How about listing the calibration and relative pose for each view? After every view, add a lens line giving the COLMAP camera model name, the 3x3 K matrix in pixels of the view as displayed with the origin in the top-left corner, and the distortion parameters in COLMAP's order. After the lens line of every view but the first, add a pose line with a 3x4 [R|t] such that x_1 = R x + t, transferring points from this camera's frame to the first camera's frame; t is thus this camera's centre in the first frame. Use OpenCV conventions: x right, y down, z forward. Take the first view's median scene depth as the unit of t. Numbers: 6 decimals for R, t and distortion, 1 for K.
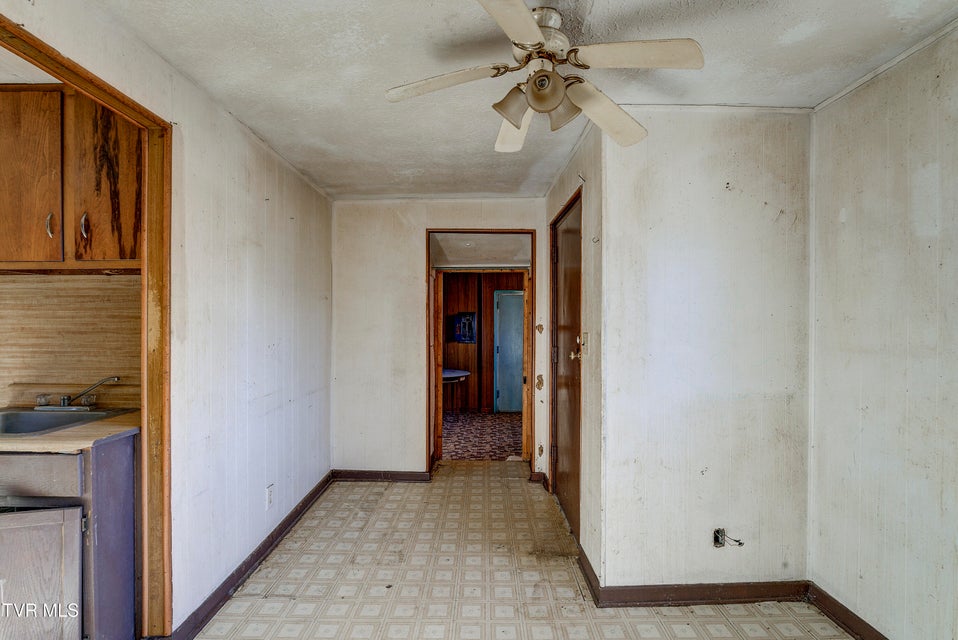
lens RADIAL K [[452.8, 0, 480.8], [0, 452.8, 324.5], [0, 0, 1]] dist [-0.013669, 0.000702]
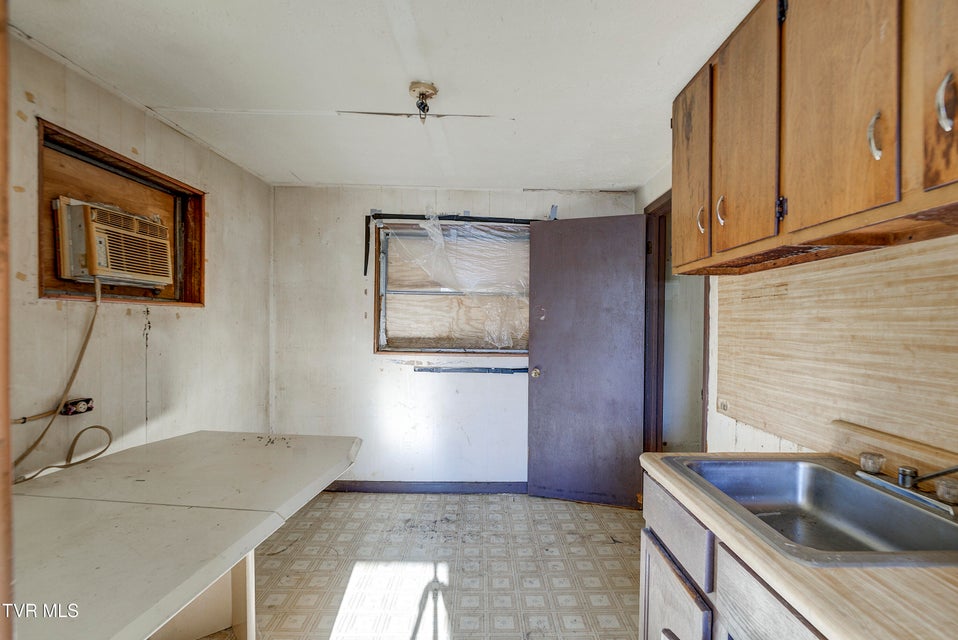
lens RADIAL K [[452.8, 0, 483.7], [0, 452.8, 330.0], [0, 0, 1]] dist [-0.013669, 0.000702]
pose [[-0.007066, 0.015508, -0.999855, -0.381680], [-0.018638, 0.999704, 0.015638, -0.001402], [0.999801, 0.018745, -0.006775, 0.477042]]
